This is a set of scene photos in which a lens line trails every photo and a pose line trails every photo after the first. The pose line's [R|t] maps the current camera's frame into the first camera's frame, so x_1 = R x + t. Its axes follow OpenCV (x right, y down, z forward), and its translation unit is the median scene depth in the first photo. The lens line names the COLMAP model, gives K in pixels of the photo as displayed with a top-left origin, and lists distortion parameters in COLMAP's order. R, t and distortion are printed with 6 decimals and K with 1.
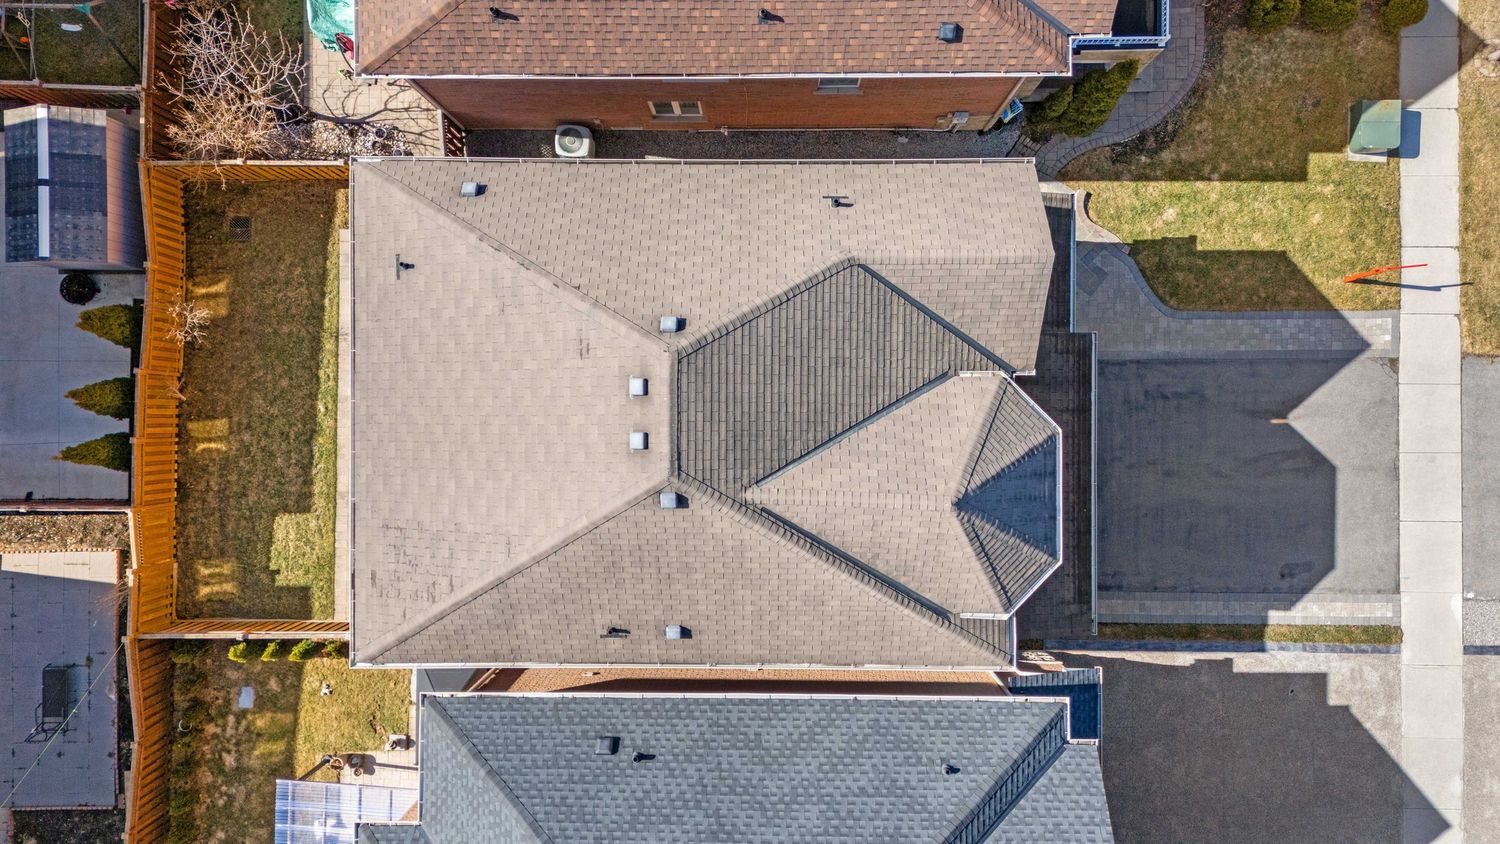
lens RADIAL K [[1151.4, 0, 751.7], [0, 1151.4, 419.0], [0, 0, 1]] dist [0.061719, -0.033251]
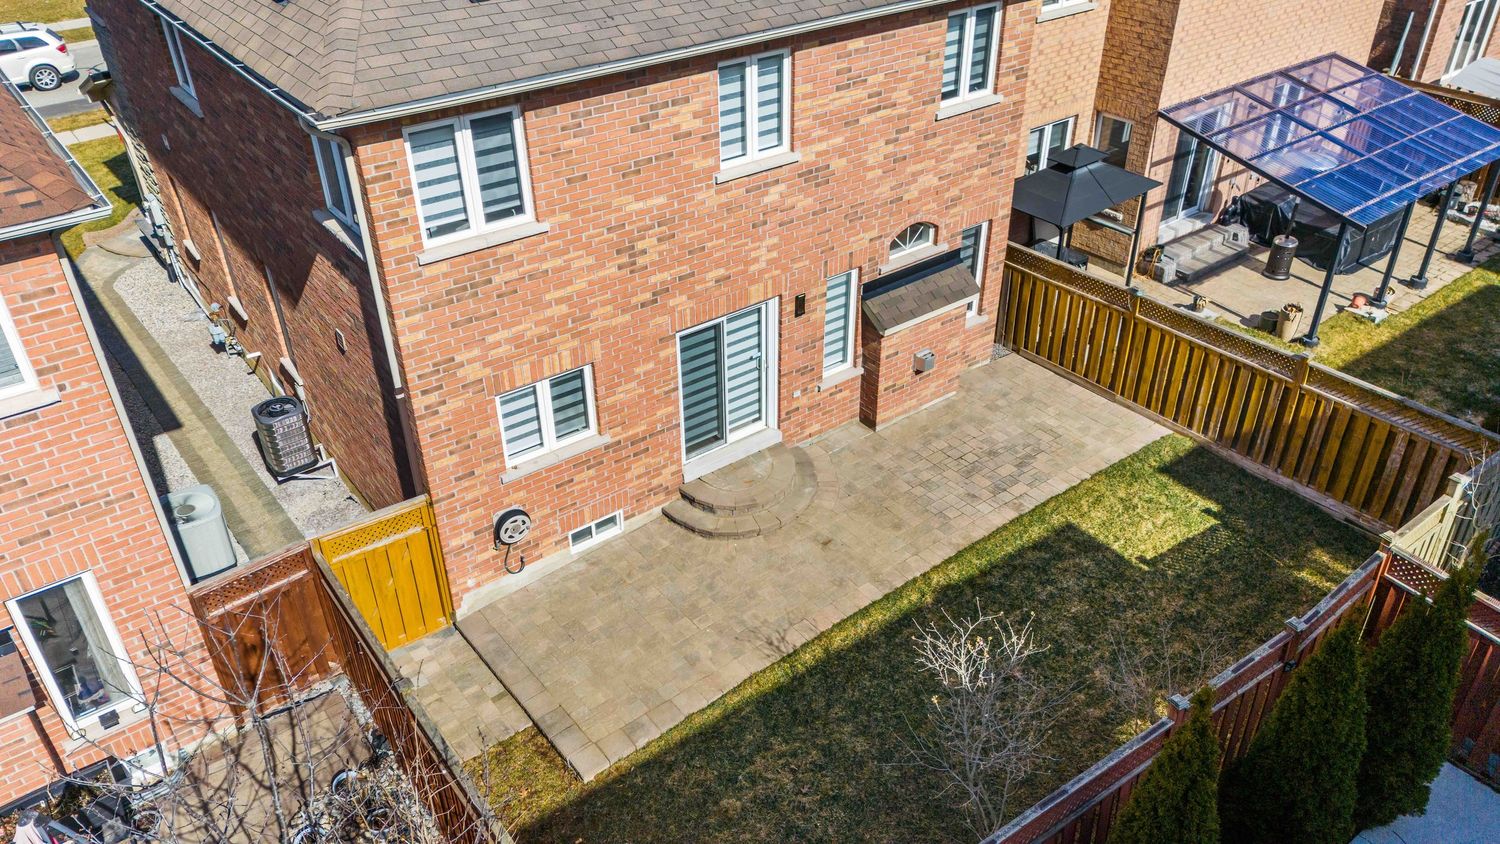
lens RADIAL K [[1089.5, 0, 751.3], [0, 1089.5, 420.8], [0, 0, 1]] dist [0.083734, -0.077100]
pose [[-0.604915, -0.409318, 0.683035, -0.606747], [0.795733, -0.342808, 0.499291, -0.268278], [0.029781, 0.845542, 0.533077, 0.698272]]
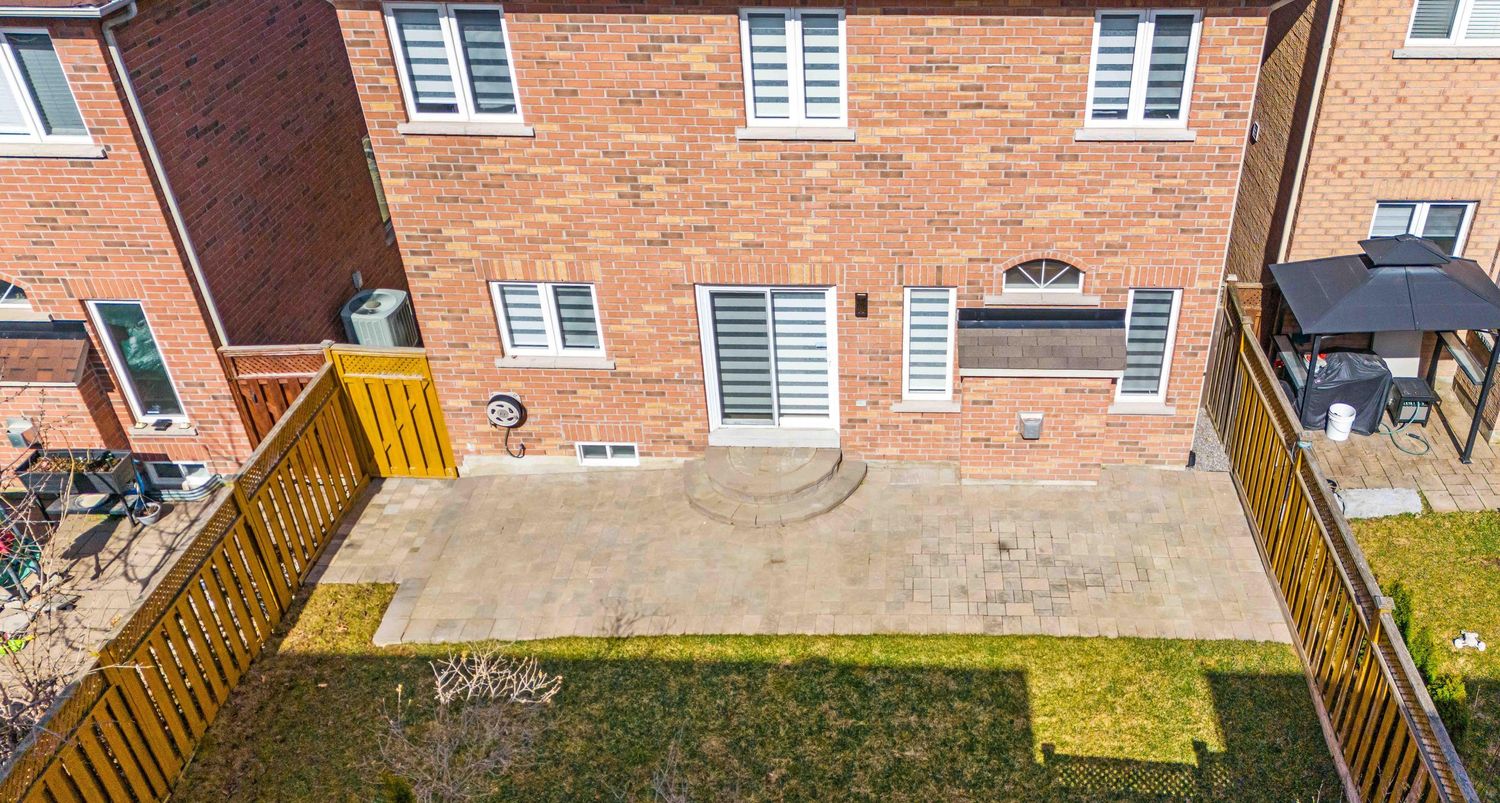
lens RADIAL K [[1188.2, 0, 871.1], [0, 1188.2, 428.6], [0, 0, 1]] dist [0.059796, -0.011281]
pose [[0.029012, -0.550112, 0.834587, -0.682439], [0.999534, 0.008023, -0.029458, 0.033496], [0.009509, 0.835052, 0.550088, 0.699522]]
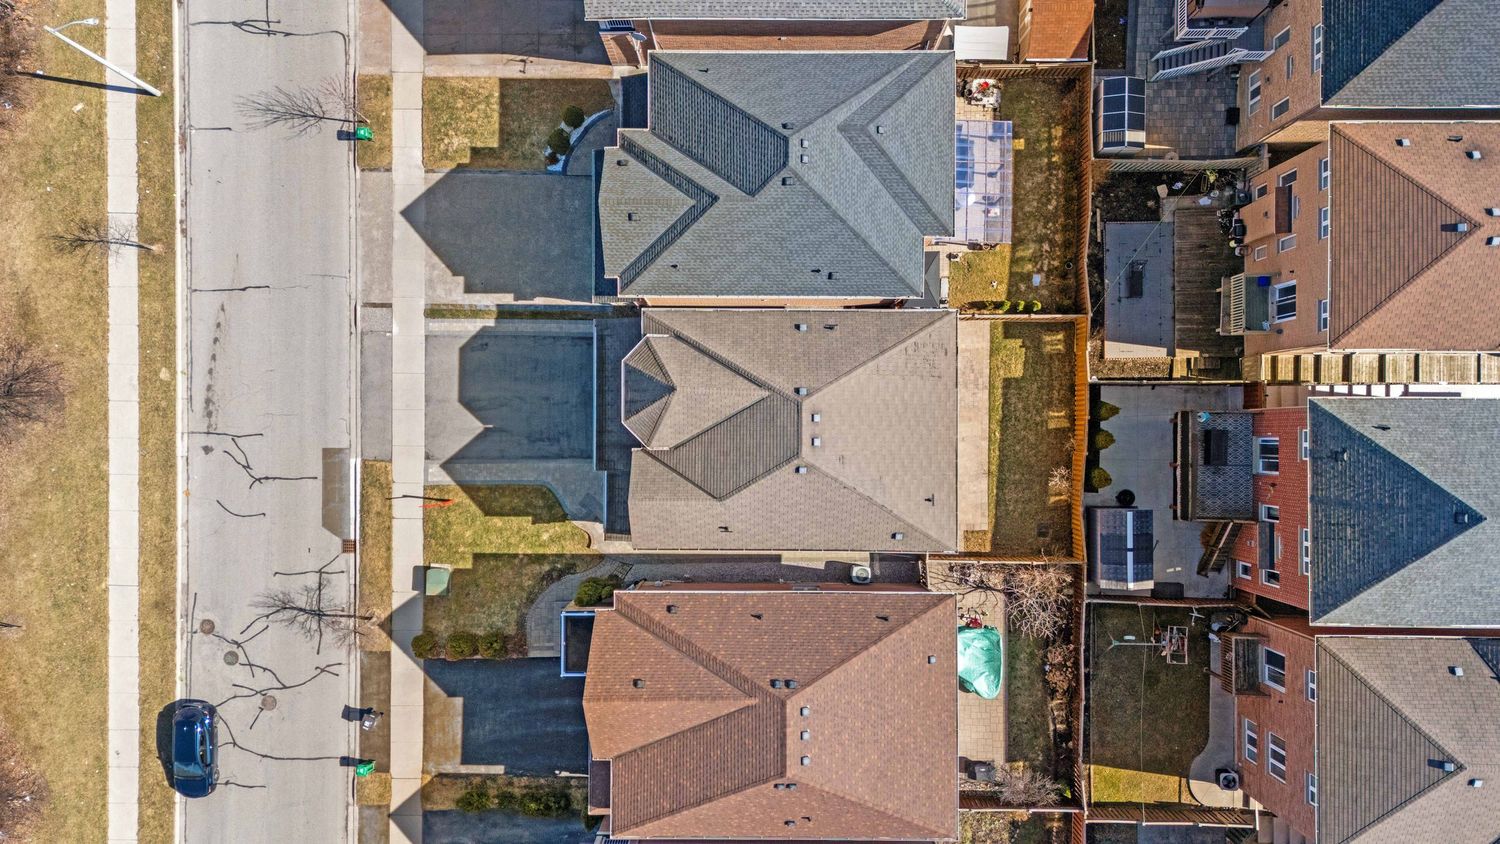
lens RADIAL K [[1089.5, 0, 747.8], [0, 1089.5, 422.6], [0, 0, 1]] dist [0.083734, -0.077100]
pose [[-0.999698, -0.001650, 0.024500, -0.011706], [0.001786, -0.999983, 0.005523, -0.001147], [0.024491, 0.005565, 0.999685, -0.774542]]
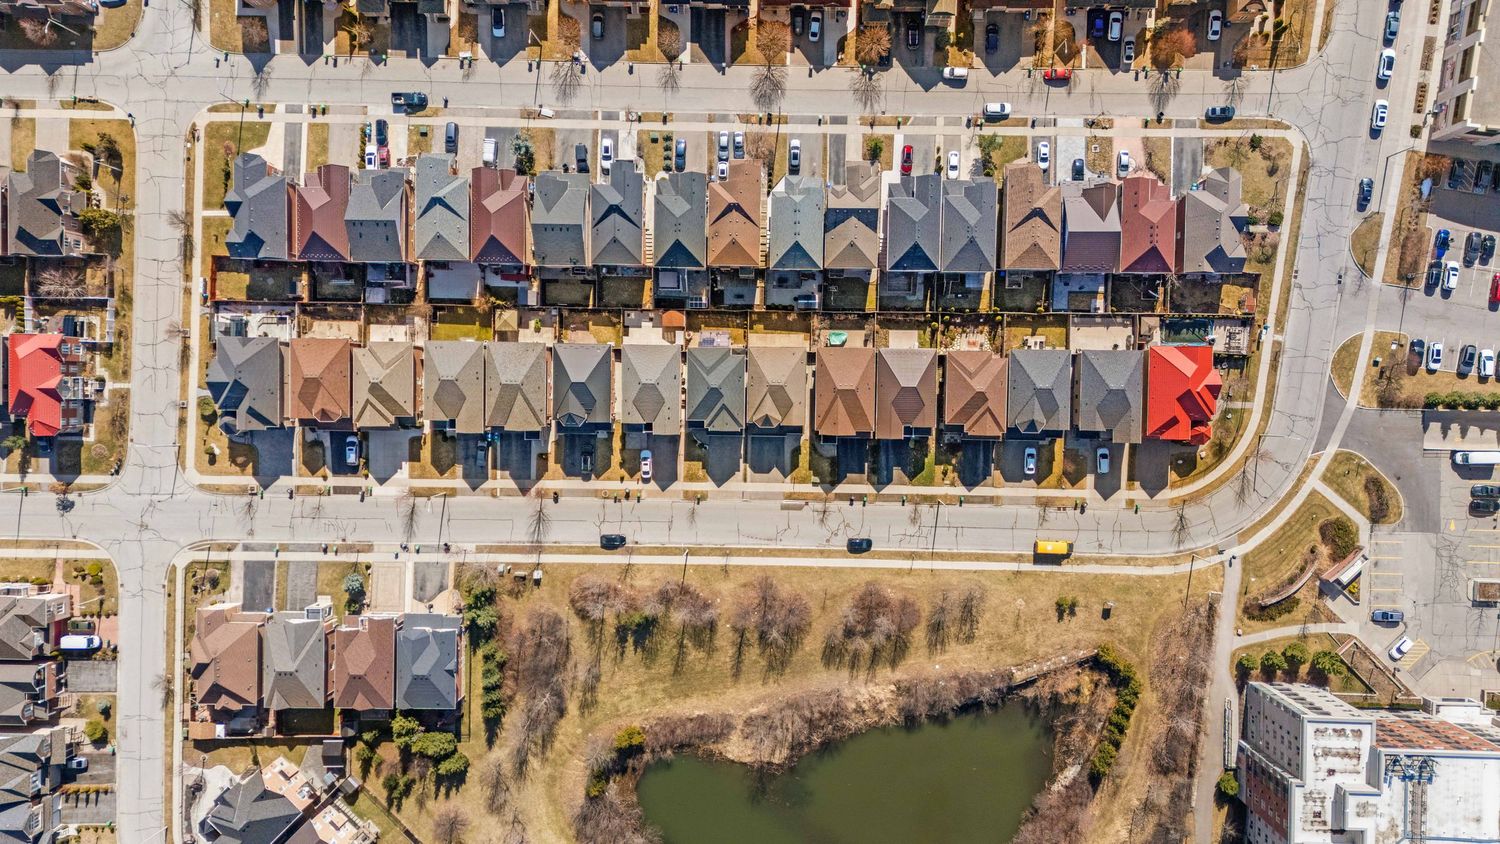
lens RADIAL K [[1089.5, 0, 753.7], [0, 1089.5, 424.1], [0, 0, 1]] dist [0.083734, -0.077100]
pose [[-0.010336, 0.998655, 0.050806, -0.143754], [-0.999632, -0.011593, 0.024508, -0.027070], [0.025064, -0.050534, 0.998408, -5.720350]]
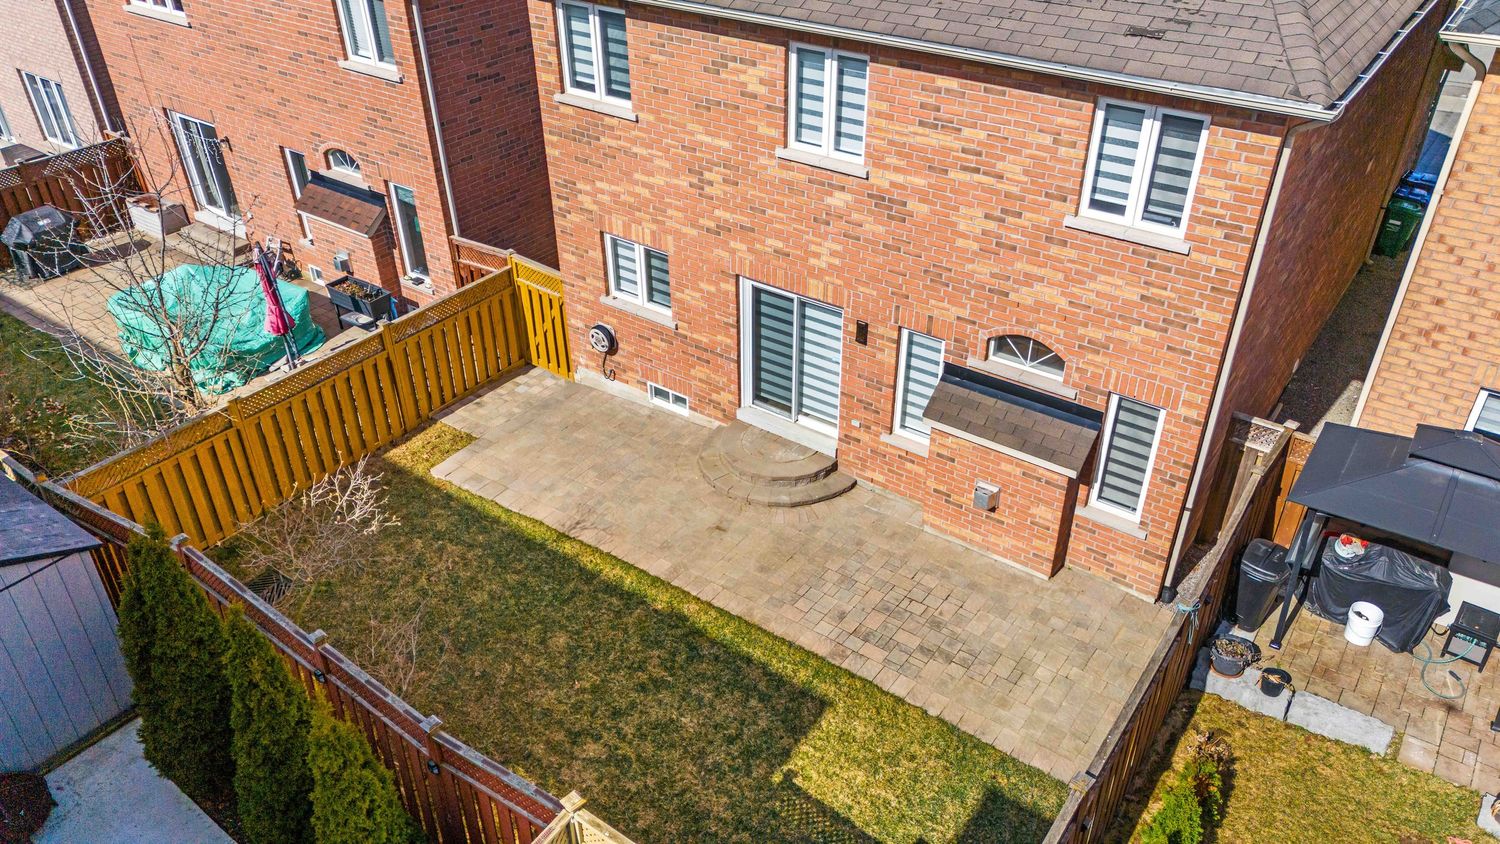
lens RADIAL K [[1089.5, 0, 727.8], [0, 1089.5, 419.9], [0, 0, 1]] dist [0.083734, -0.077100]
pose [[0.589959, -0.442321, 0.675500, -0.624038], [0.807413, 0.317378, -0.497348, 0.212640], [0.005599, 0.838823, 0.544376, 0.696794]]
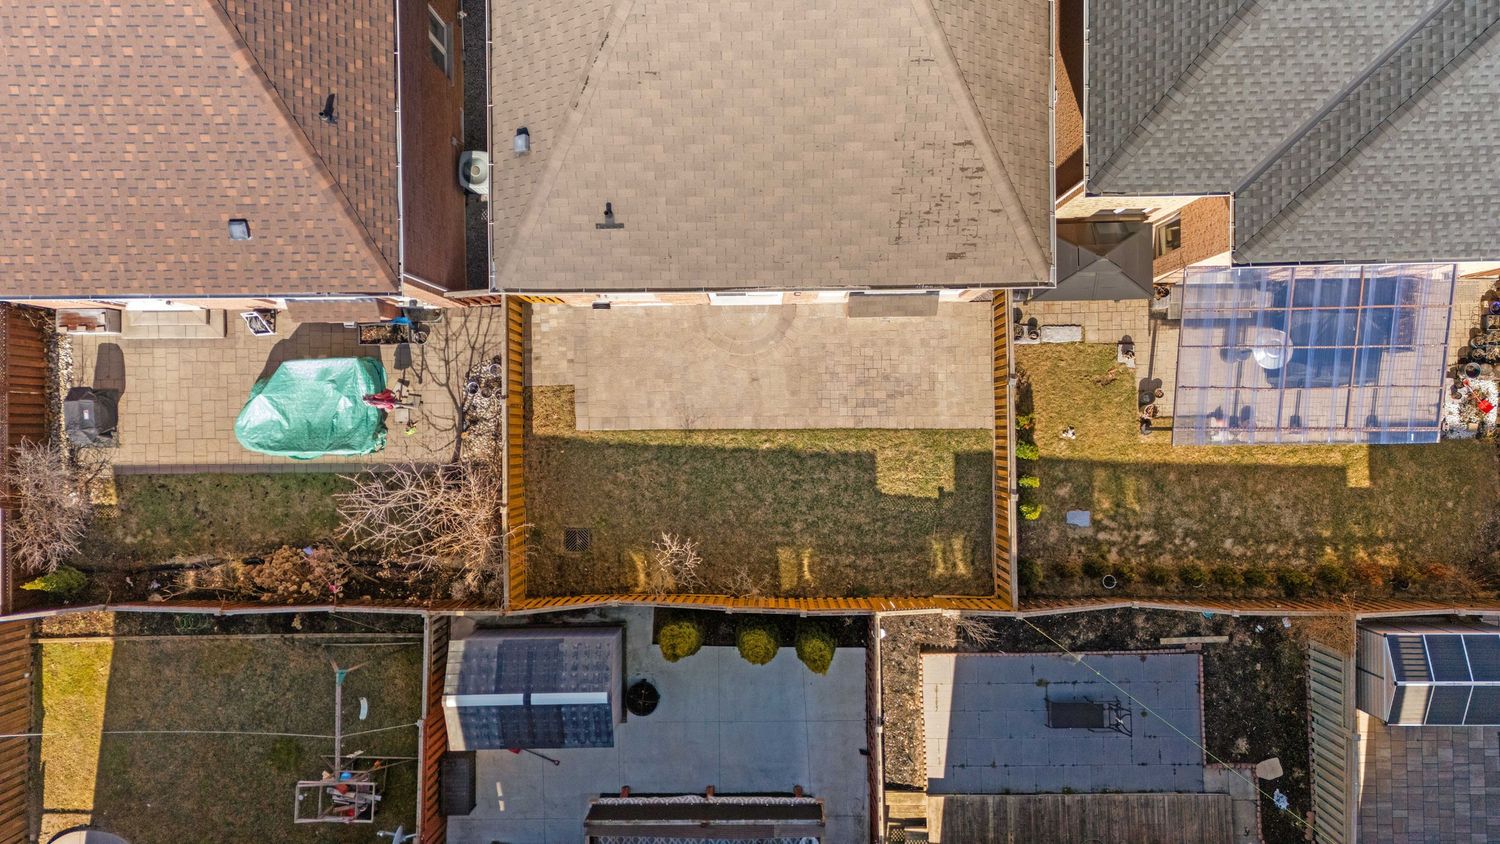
lens RADIAL K [[1089.5, 0, 748.2], [0, 1089.5, 416.1], [0, 0, 1]] dist [0.083734, -0.077100]
pose [[-0.012273, -0.999700, 0.021204, -0.366765], [0.999785, -0.012623, -0.016453, -0.008747], [0.016716, 0.020998, 0.999640, 0.119177]]
